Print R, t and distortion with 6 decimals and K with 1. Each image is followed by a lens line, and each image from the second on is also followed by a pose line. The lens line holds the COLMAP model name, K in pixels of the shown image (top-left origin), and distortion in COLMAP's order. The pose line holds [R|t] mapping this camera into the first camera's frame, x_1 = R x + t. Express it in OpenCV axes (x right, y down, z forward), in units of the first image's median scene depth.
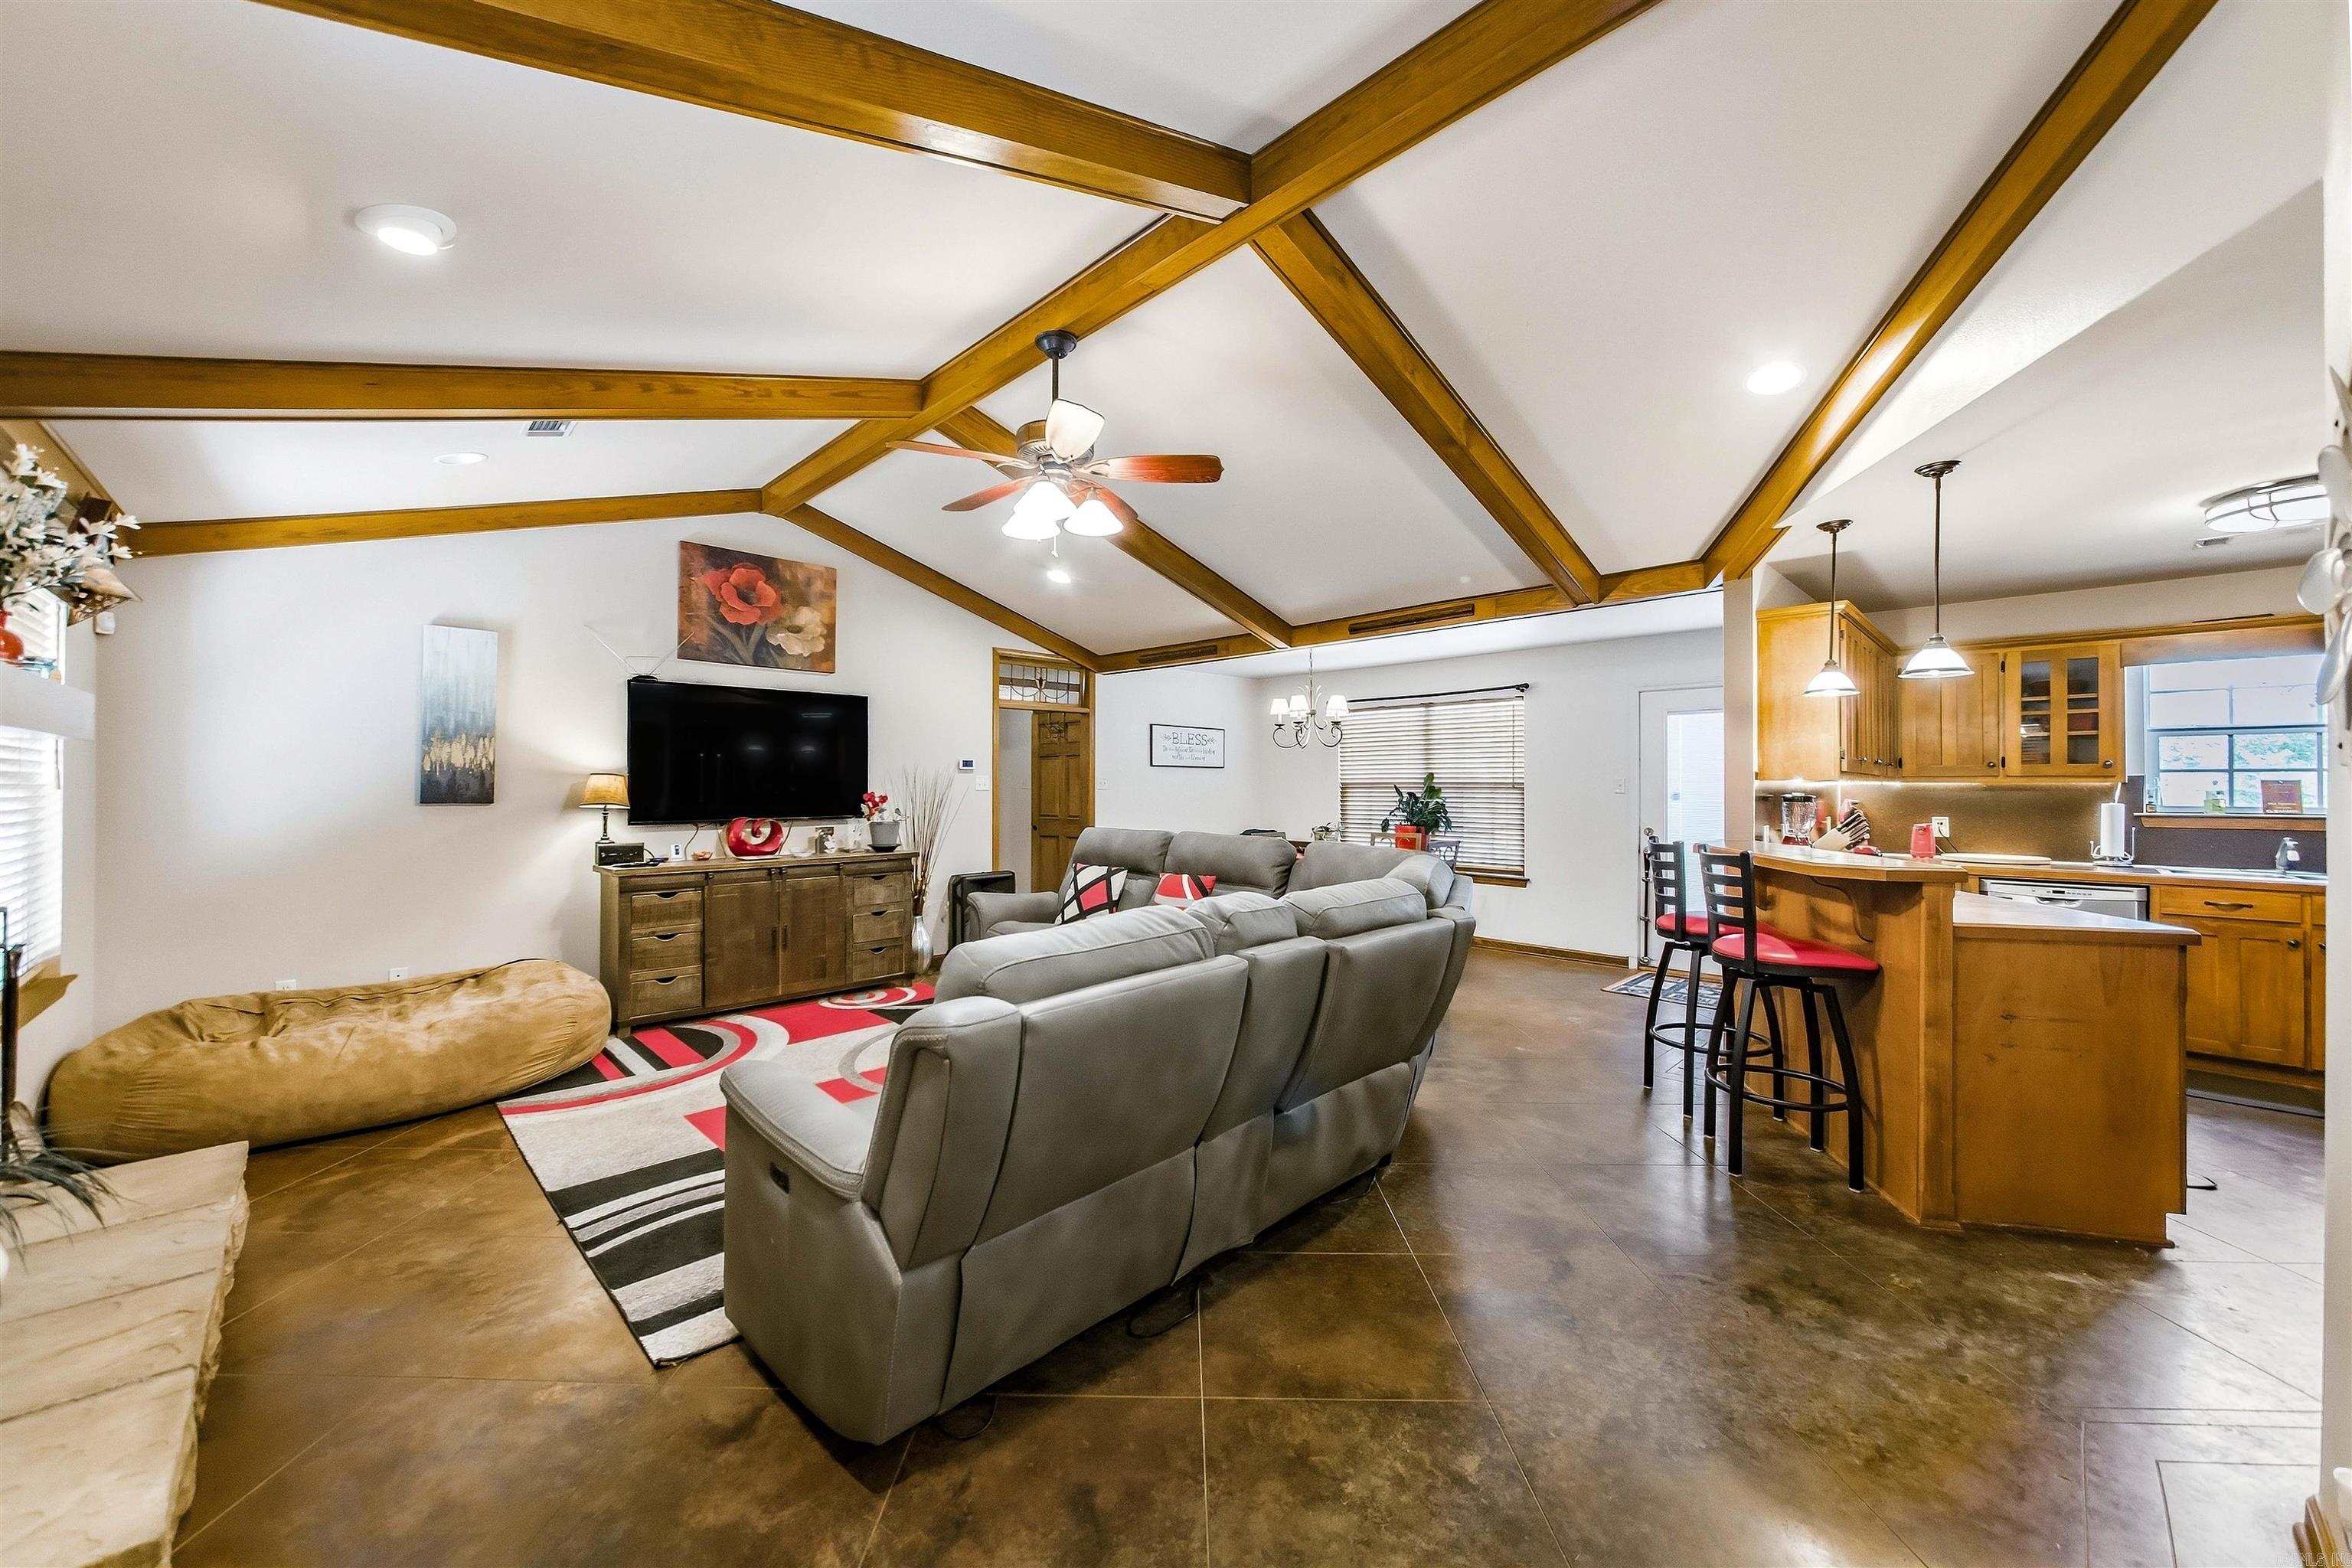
lens RADIAL K [[874.4, 0, 1146.3], [0, 874.4, 777.4], [0, 0, 1]] dist [-0.012779, 0.000959]
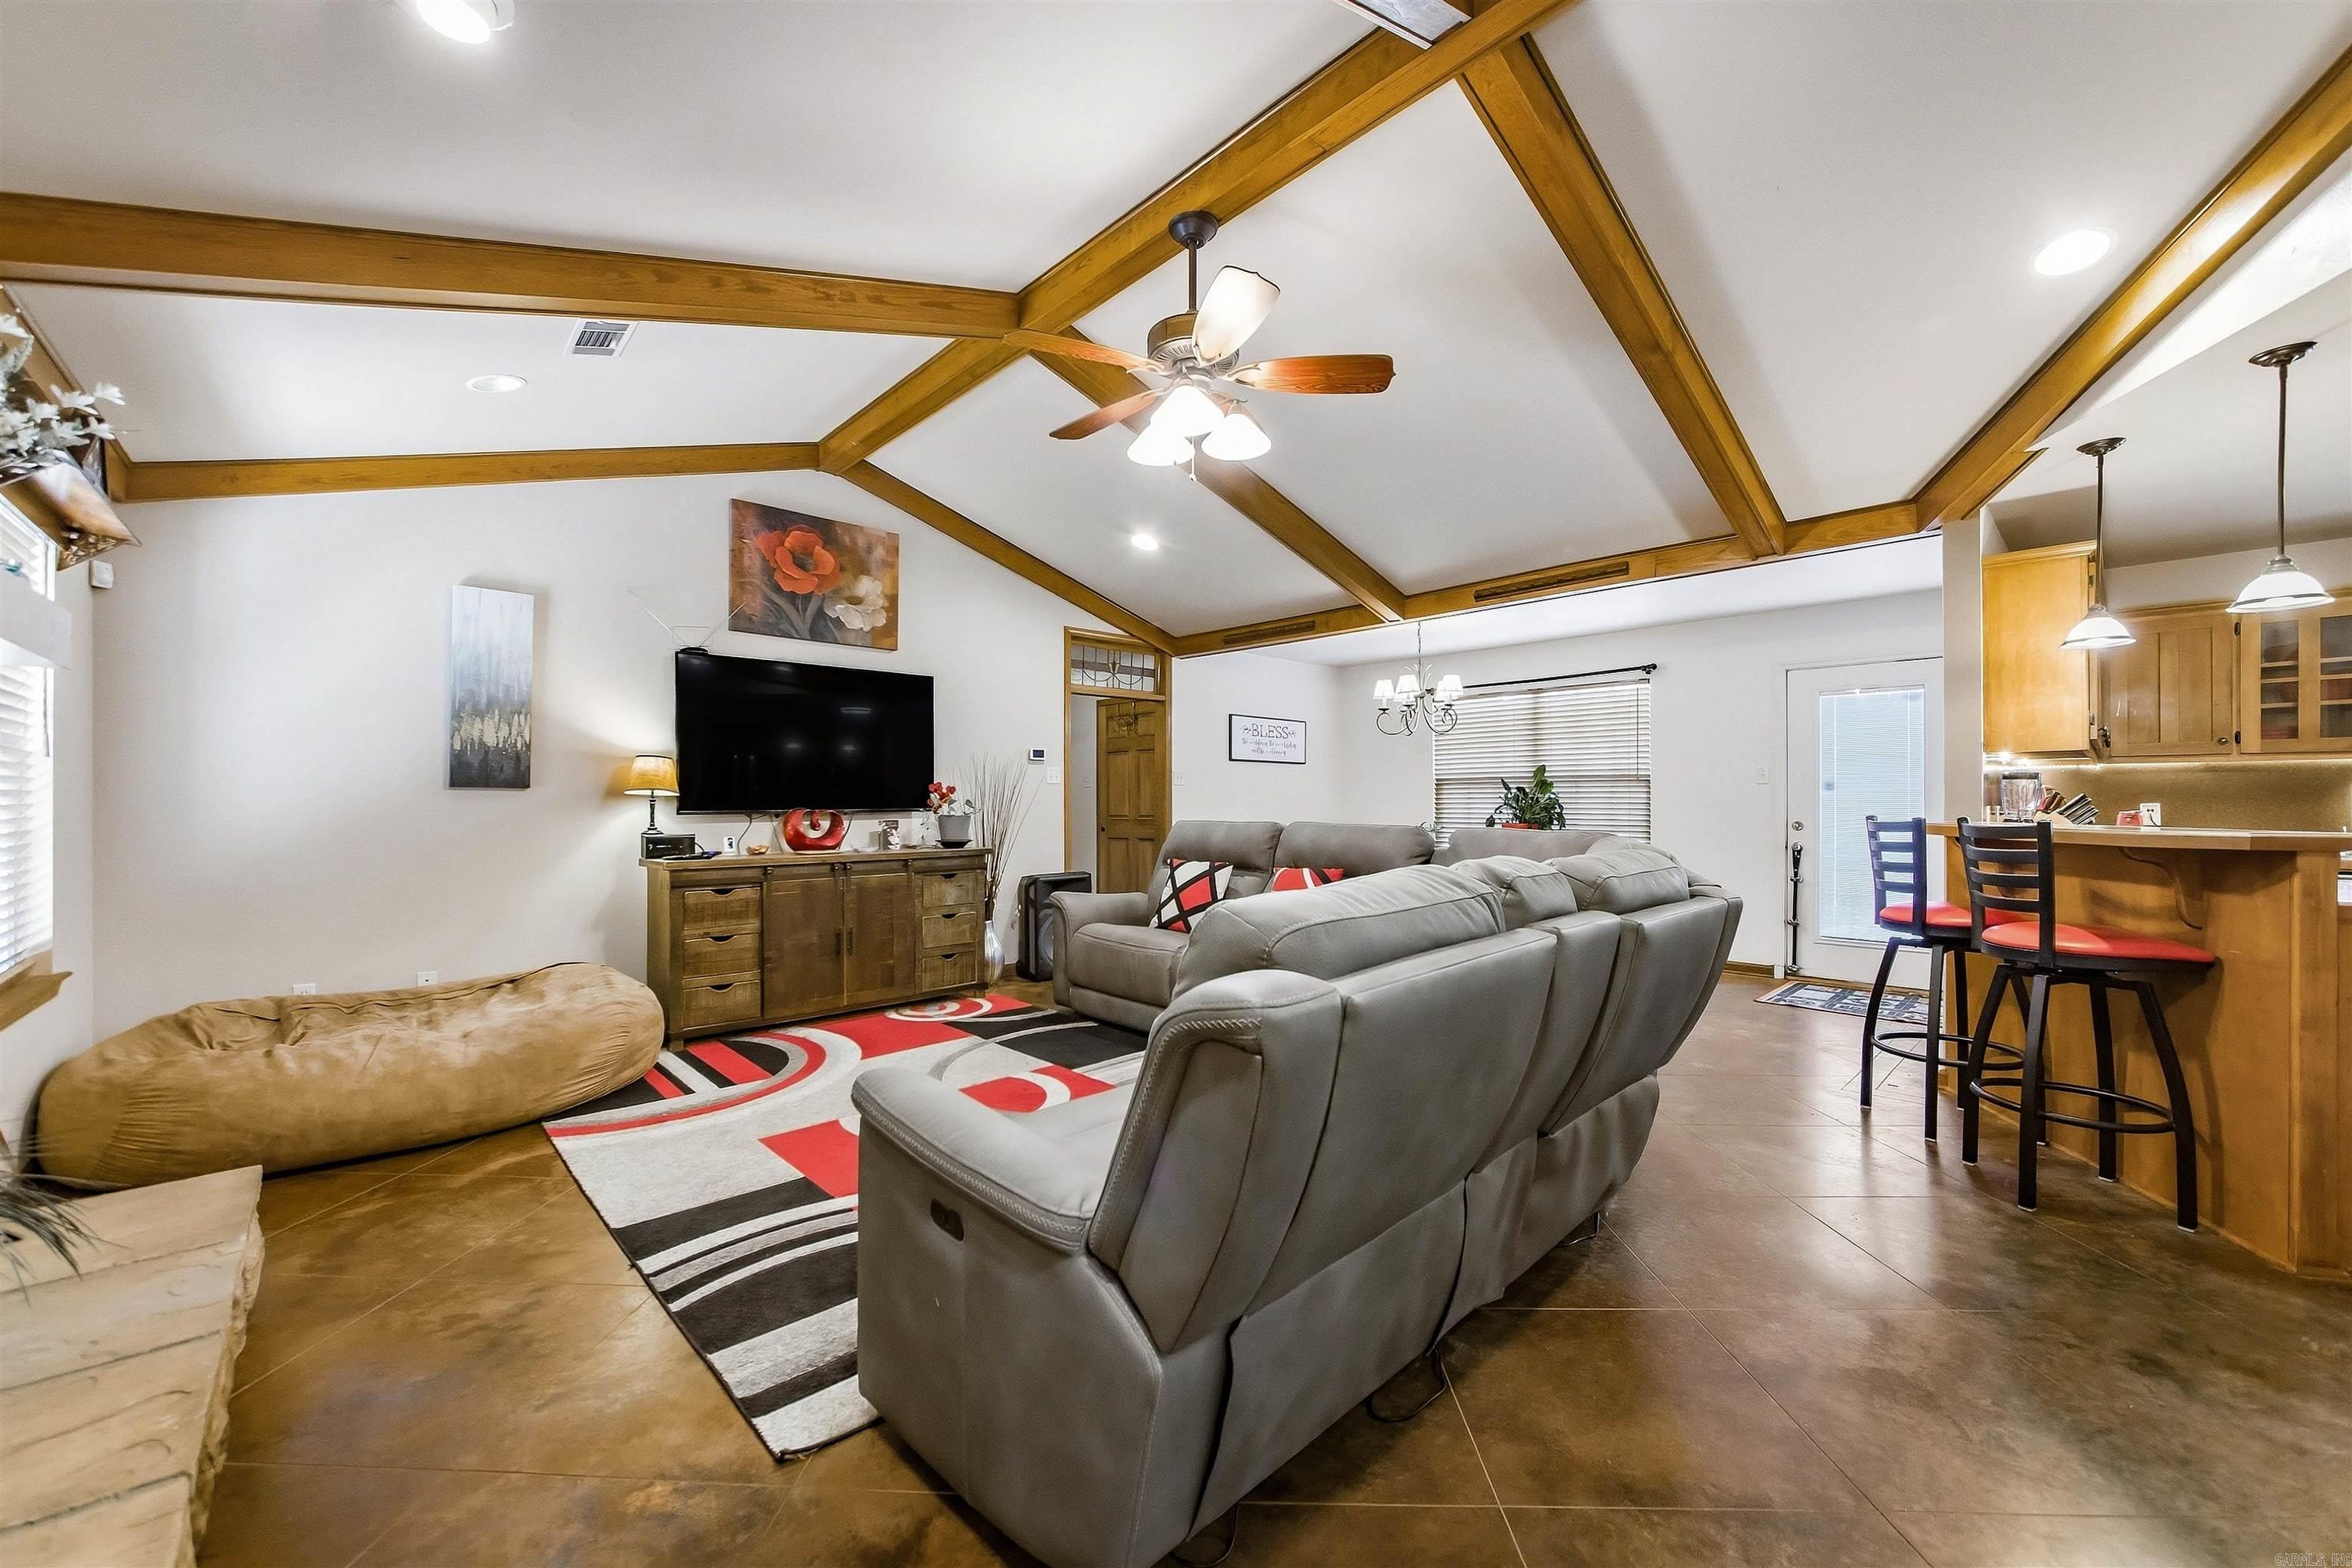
lens RADIAL K [[874.4, 0, 1132.7], [0, 874.4, 809.1], [0, 0, 1]] dist [-0.012779, 0.000959]
pose [[0.999849, -0.003188, -0.017091, -0.136026], [0.003335, 0.999957, 0.008616, 0.052778], [0.017063, -0.008672, 0.999817, 0.135400]]
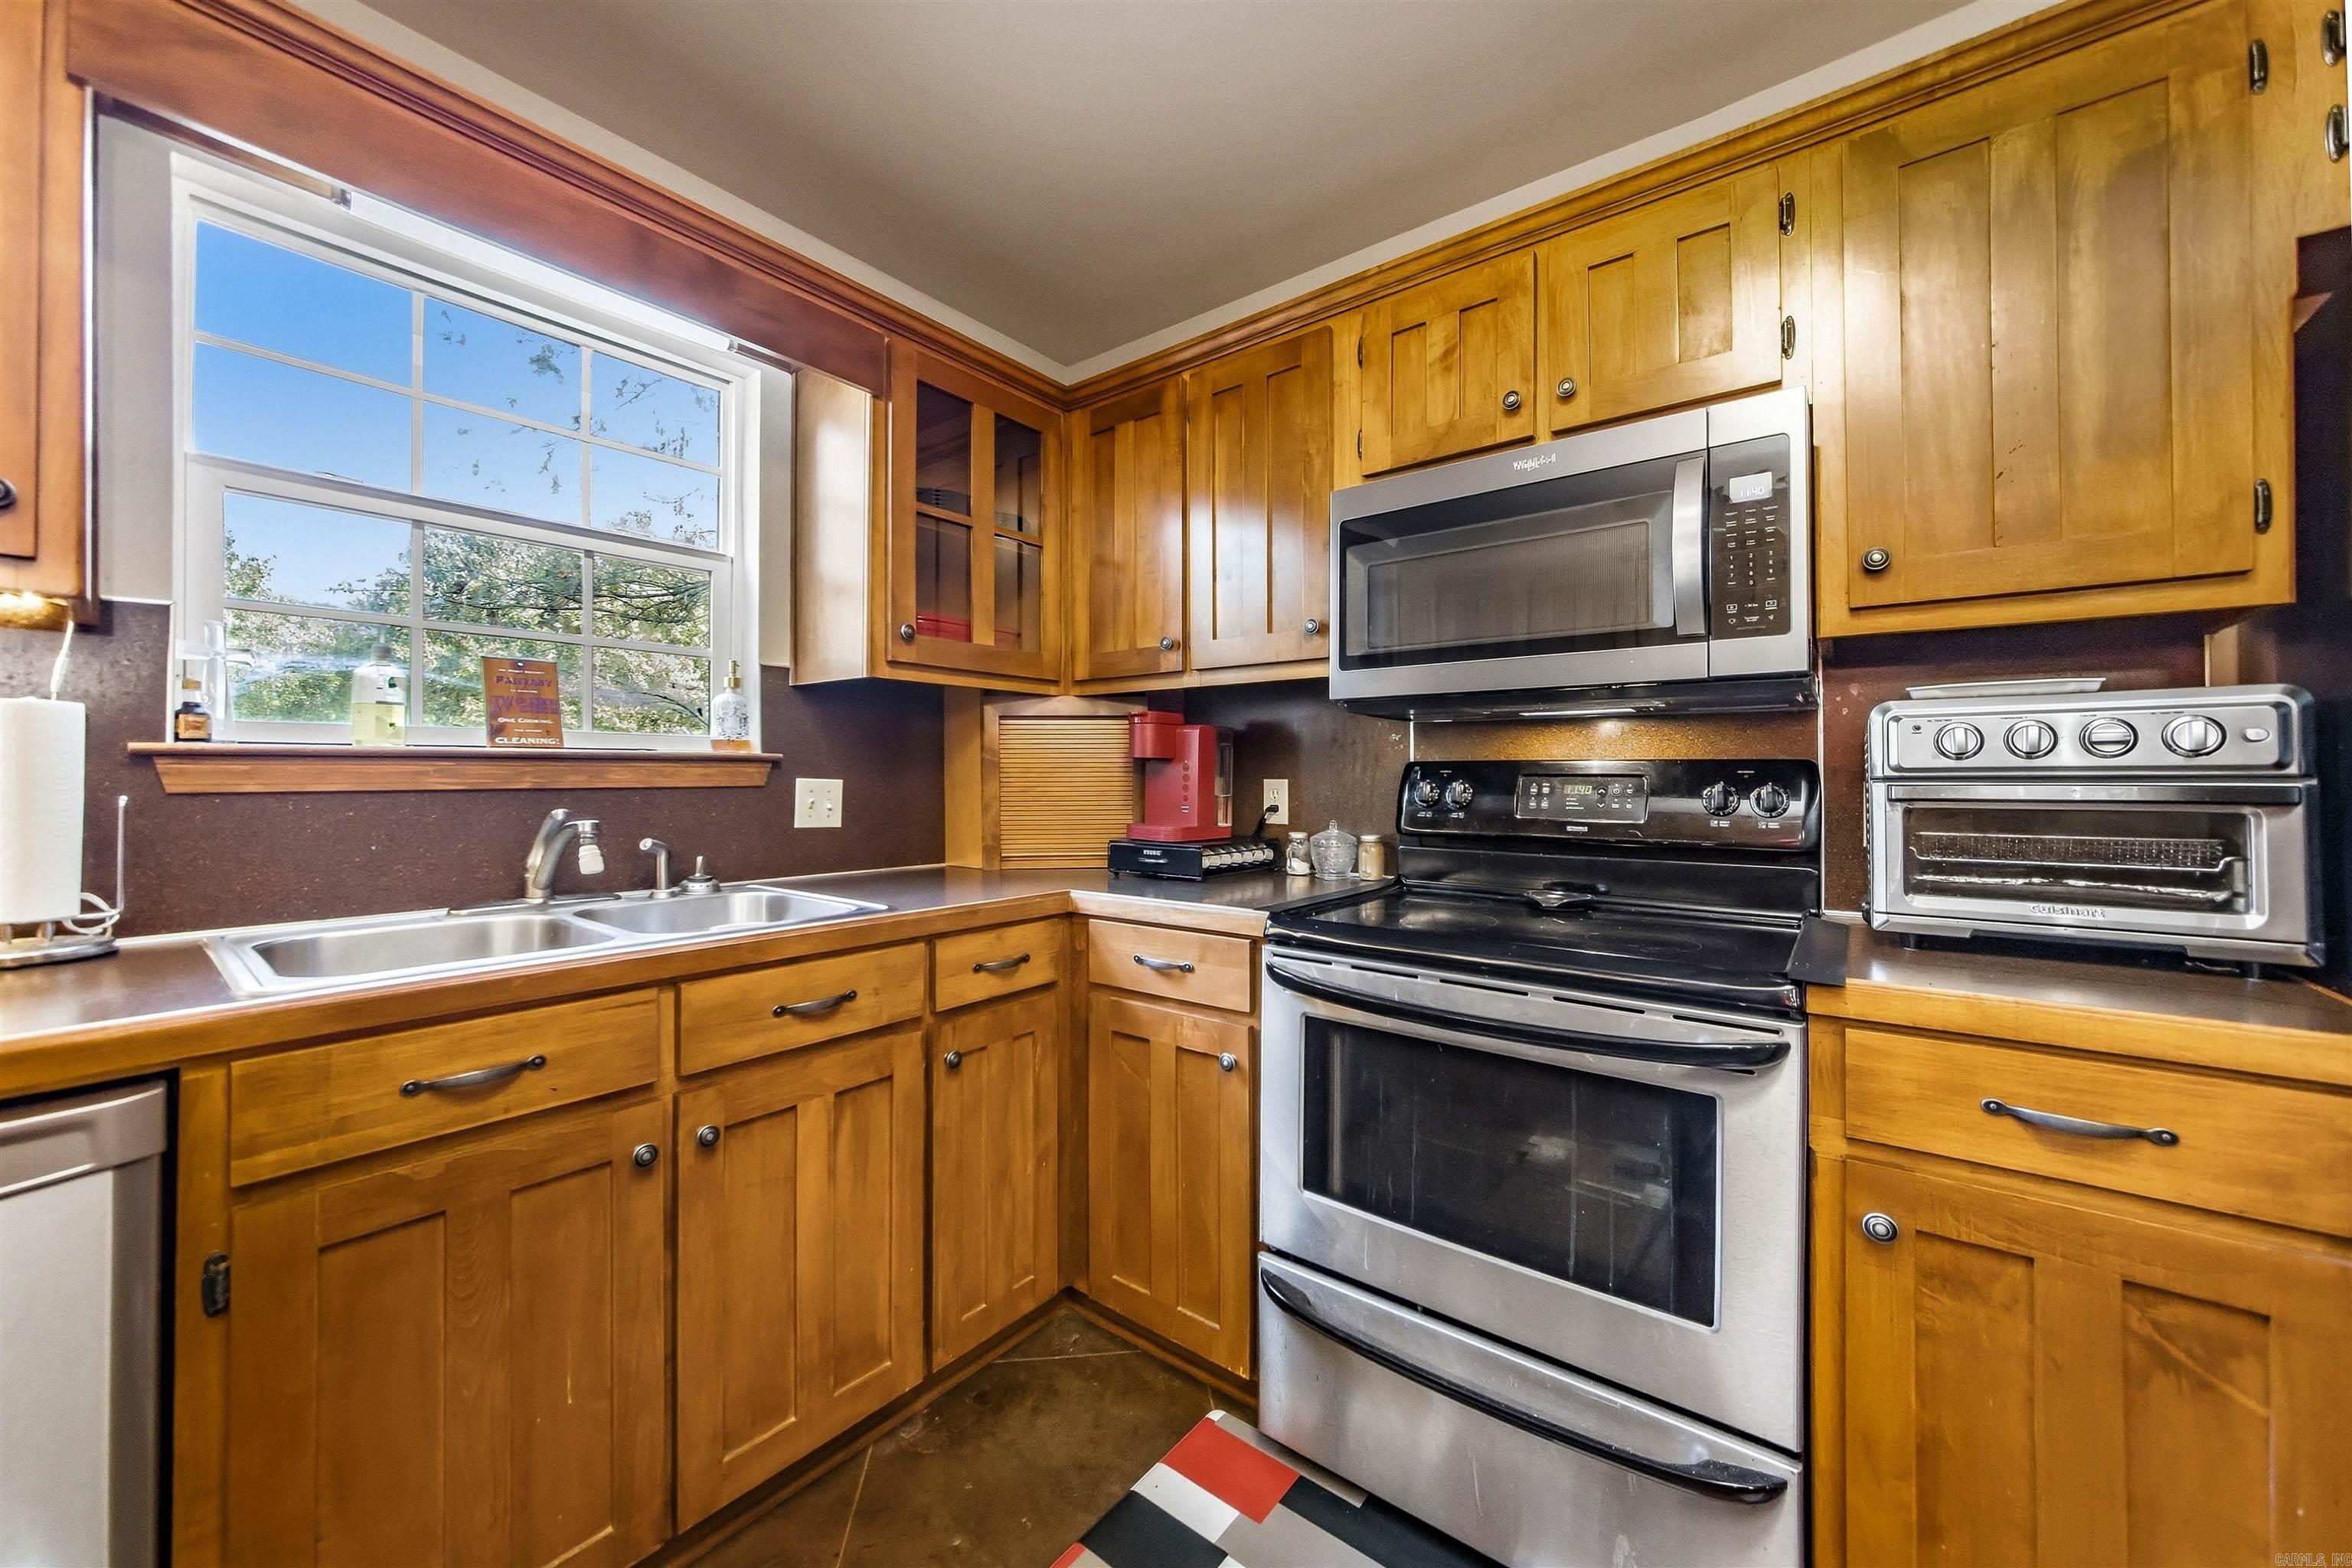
lens RADIAL K [[874.4, 0, 1171.8], [0, 874.4, 767.6], [0, 0, 1]] dist [-0.012779, 0.000959]
pose [[-0.152333, 0.006517, 0.988308, 0.980205], [-0.003602, 0.999968, -0.007149, 0.057994], [-0.988323, -0.004649, -0.152305, 0.845936]]
